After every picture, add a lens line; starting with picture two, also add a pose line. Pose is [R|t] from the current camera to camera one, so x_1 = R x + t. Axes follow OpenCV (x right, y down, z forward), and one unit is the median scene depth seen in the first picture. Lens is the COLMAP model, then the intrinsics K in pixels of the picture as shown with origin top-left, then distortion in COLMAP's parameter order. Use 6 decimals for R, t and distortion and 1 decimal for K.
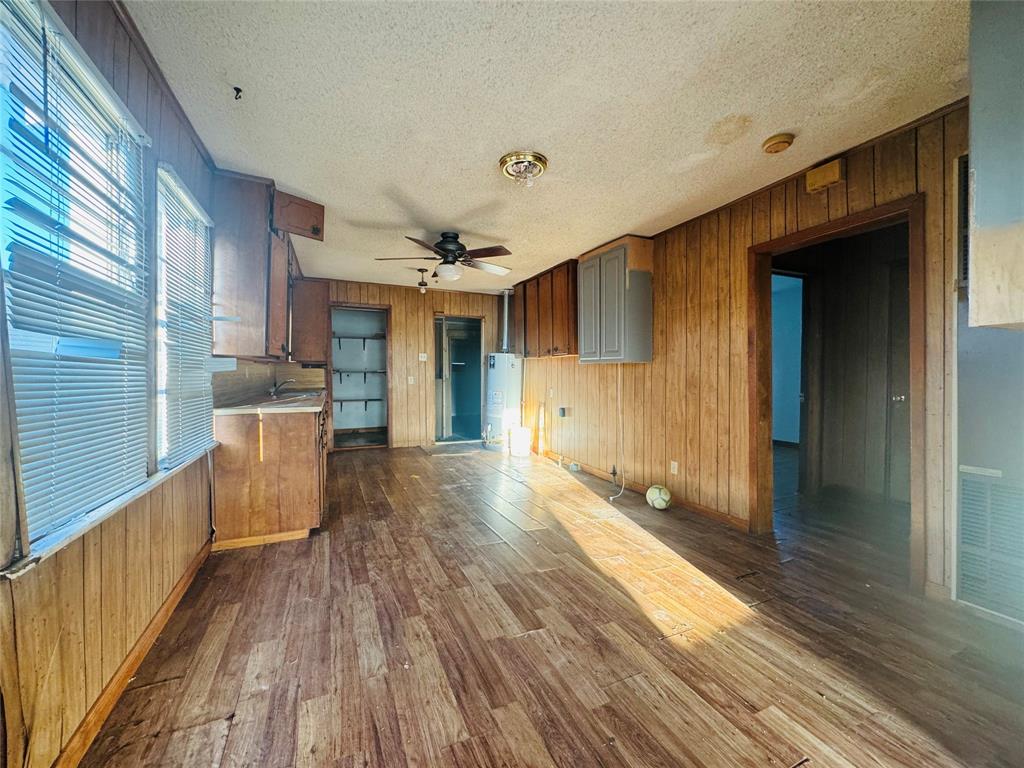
lens RADIAL K [[410.9, 0, 512.3], [0, 410.9, 383.1], [0, 0, 1]] dist [-0.002118, 0.000289]
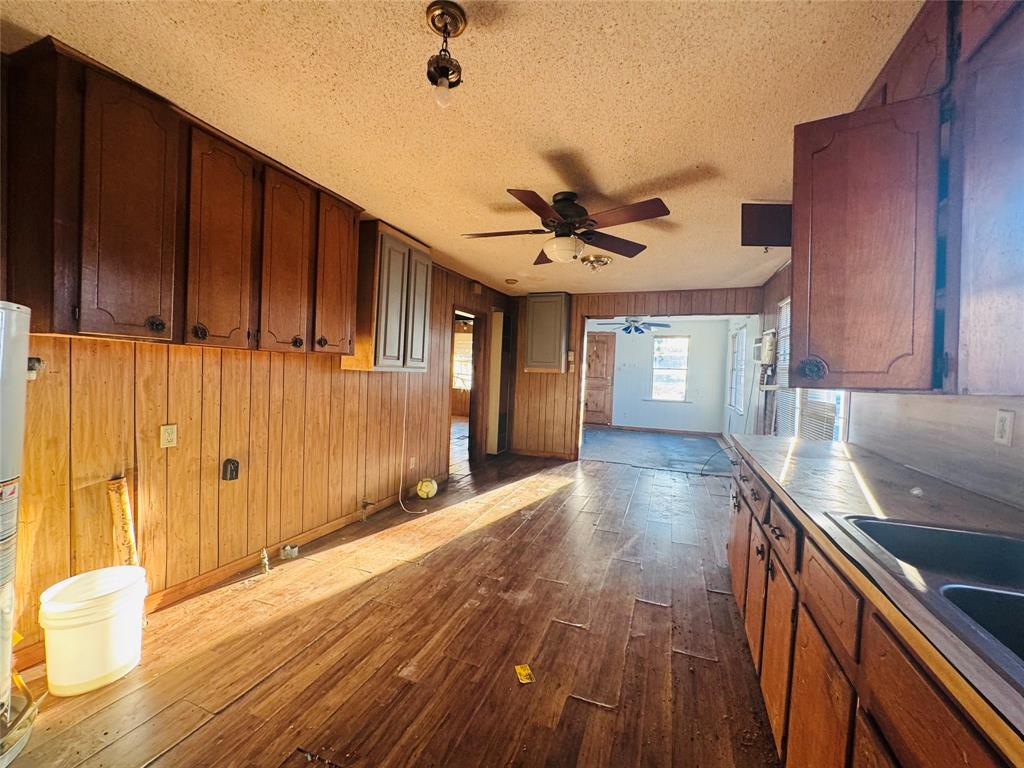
lens RADIAL K [[410.9, 0, 512.3], [0, 410.9, 383.1], [0, 0, 1]] dist [-0.002118, 0.000289]
pose [[-0.698281, -0.046682, 0.714300, -0.638123], [-0.018438, 0.998713, 0.047244, -0.081200], [-0.715586, 0.019819, -0.698243, 1.646611]]
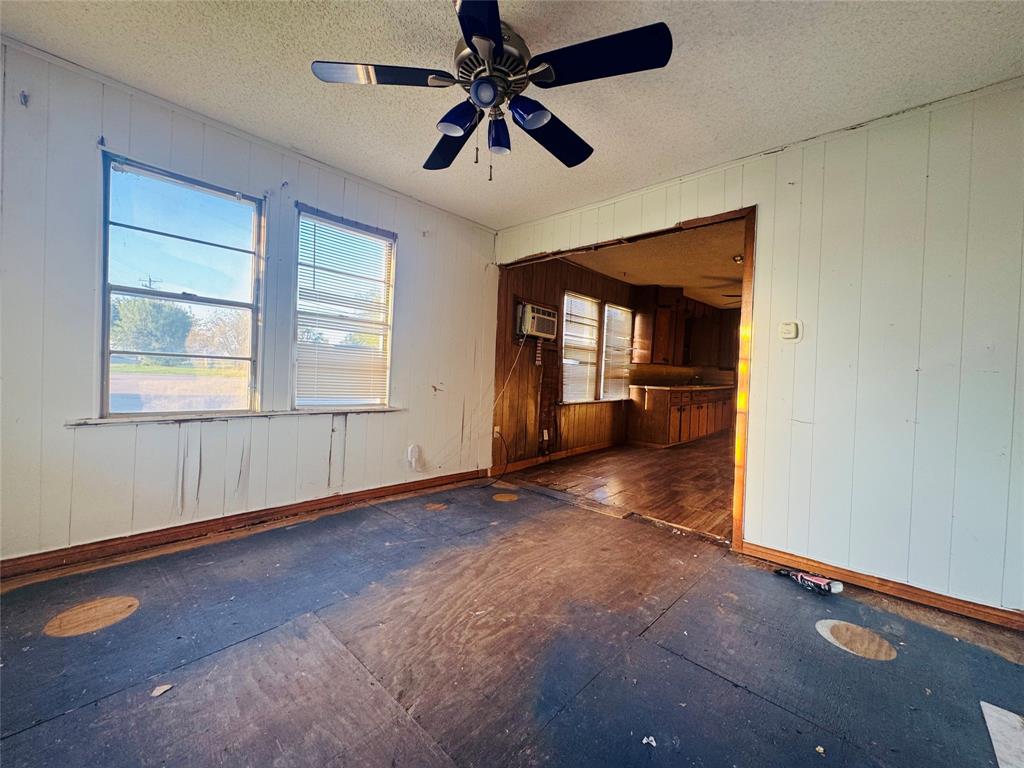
lens RADIAL K [[410.9, 0, 512.3], [0, 410.9, 383.1], [0, 0, 1]] dist [-0.002118, 0.000289]
pose [[0.400925, 0.037364, -0.915349, 0.913027], [-0.049554, 0.998590, 0.019057, 0.030590], [0.914770, 0.037719, 0.402211, -0.461920]]
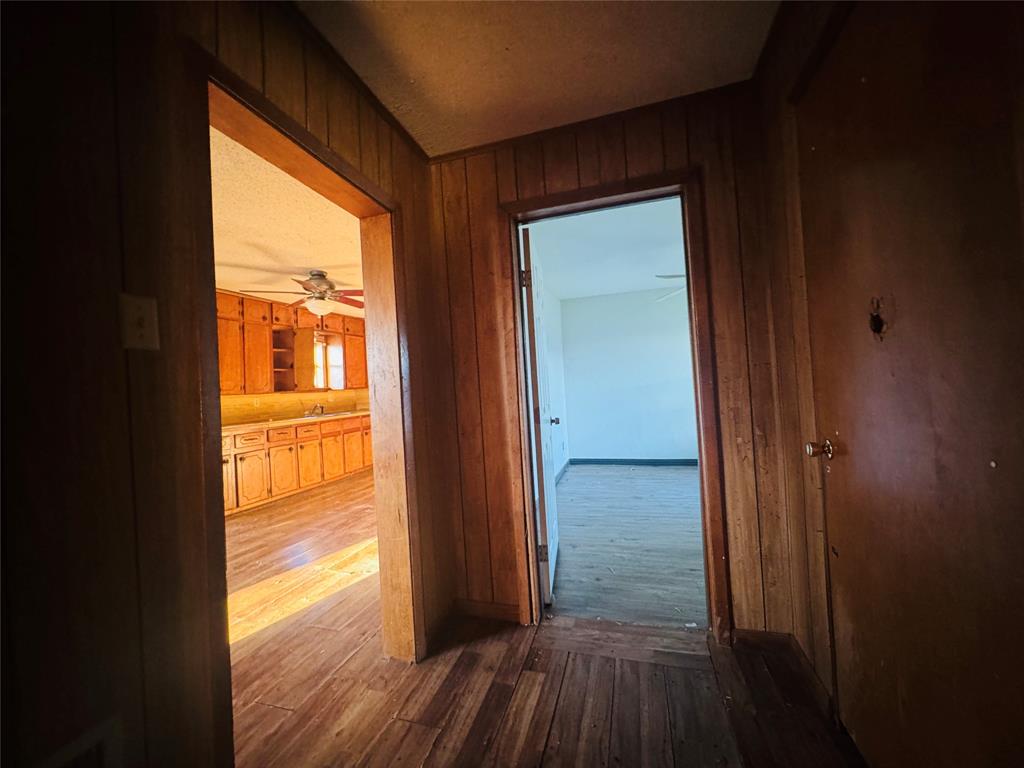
lens RADIAL K [[410.9, 0, 512.3], [0, 410.9, 383.1], [0, 0, 1]] dist [-0.002118, 0.000289]
pose [[0.748531, -0.045826, -0.661514, 0.993465], [0.038445, 0.998930, -0.025698, -0.025221], [0.661984, -0.006196, 0.749492, 0.550666]]
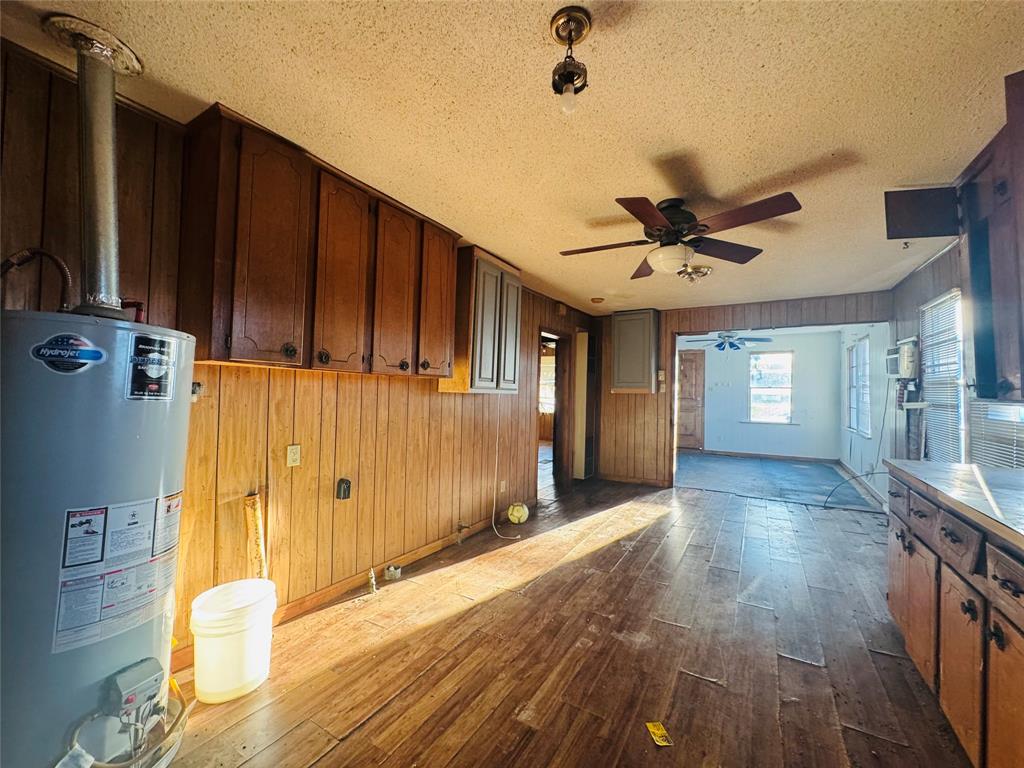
lens RADIAL K [[410.9, 0, 512.3], [0, 410.9, 383.1], [0, 0, 1]] dist [-0.002118, 0.000289]
pose [[-0.564750, 0.008557, 0.825218, -0.582341], [0.001385, 0.999955, -0.009421, -0.072620], [-0.825261, -0.004178, -0.564736, 1.669975]]
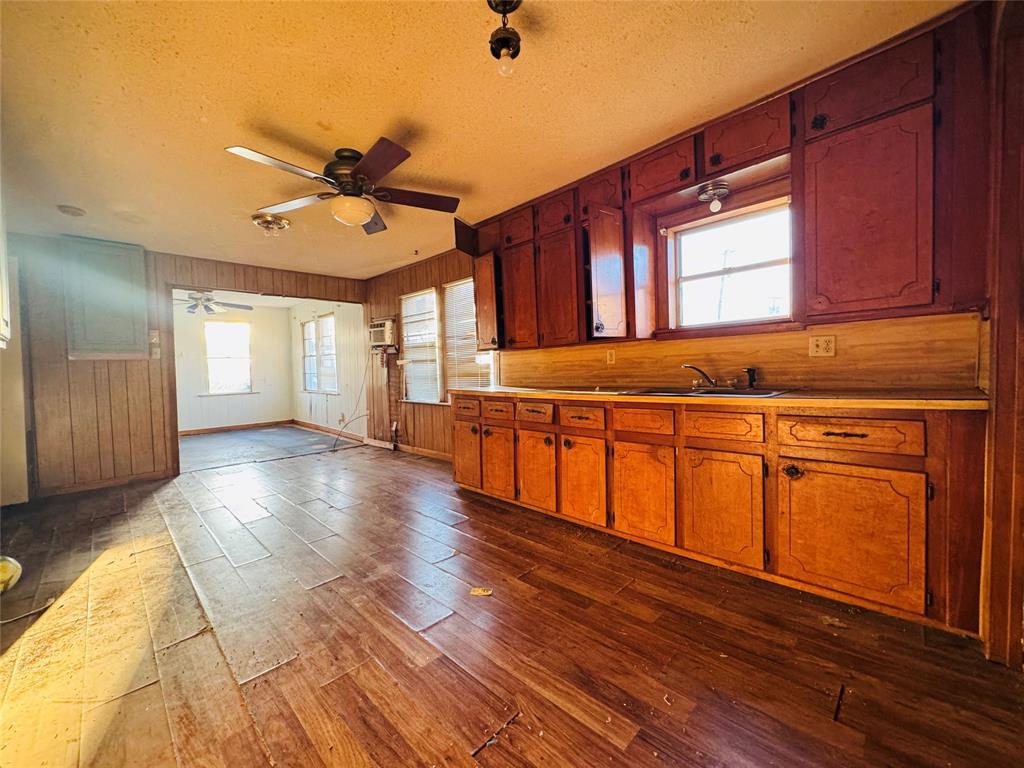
lens RADIAL K [[410.3, 0, 512.0], [0, 410.3, 384.0], [0, 0, 1]] dist [-0.000076, 0.000106]
pose [[-0.935437, 0.037313, -0.351519, -0.154717], [0.017776, 0.998121, 0.058645, -0.027235], [0.353046, 0.048610, -0.934342, 1.832125]]
